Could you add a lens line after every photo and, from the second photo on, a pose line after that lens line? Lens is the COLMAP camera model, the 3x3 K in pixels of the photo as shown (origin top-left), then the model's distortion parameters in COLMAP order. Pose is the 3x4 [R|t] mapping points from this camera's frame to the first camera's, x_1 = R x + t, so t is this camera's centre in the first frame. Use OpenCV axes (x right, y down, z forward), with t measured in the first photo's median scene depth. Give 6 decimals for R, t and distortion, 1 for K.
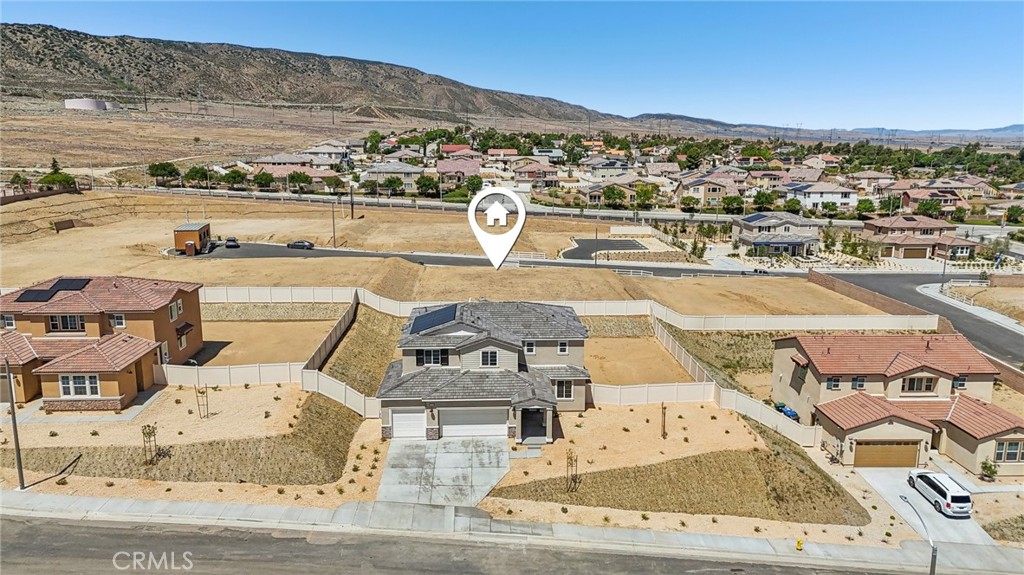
lens RADIAL K [[748.7, 0, 512.0], [0, 748.7, 287.5], [0, 0, 1]] dist [0.084050, -0.084240]
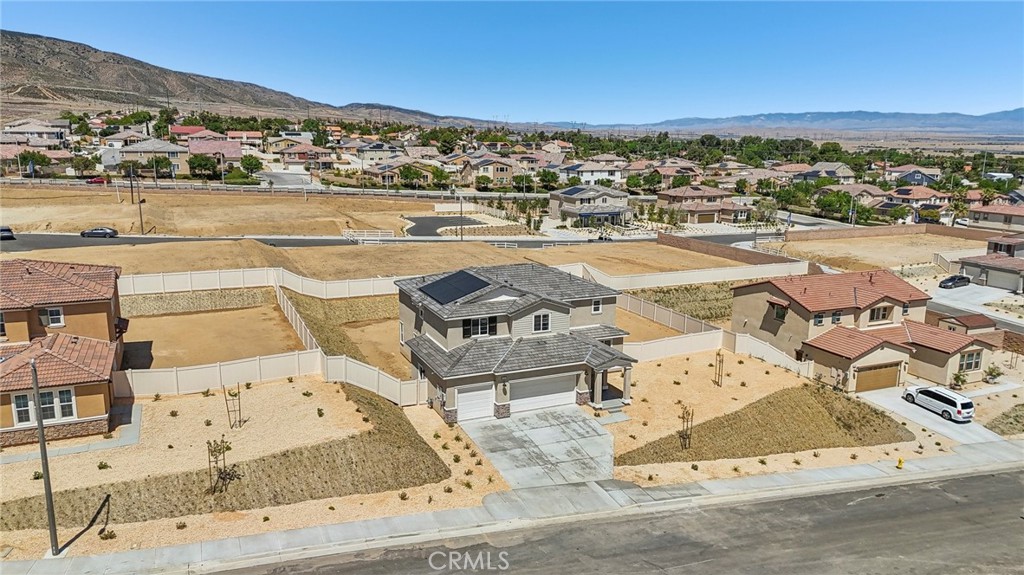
lens RADIAL K [[748.7, 0, 512.0], [0, 748.7, 287.5], [0, 0, 1]] dist [0.084050, -0.084240]
pose [[0.931260, -0.070916, 0.357388, -0.355927], [0.066564, 0.997482, 0.024483, 0.026120], [-0.358224, 0.000989, 0.933635, 0.157290]]
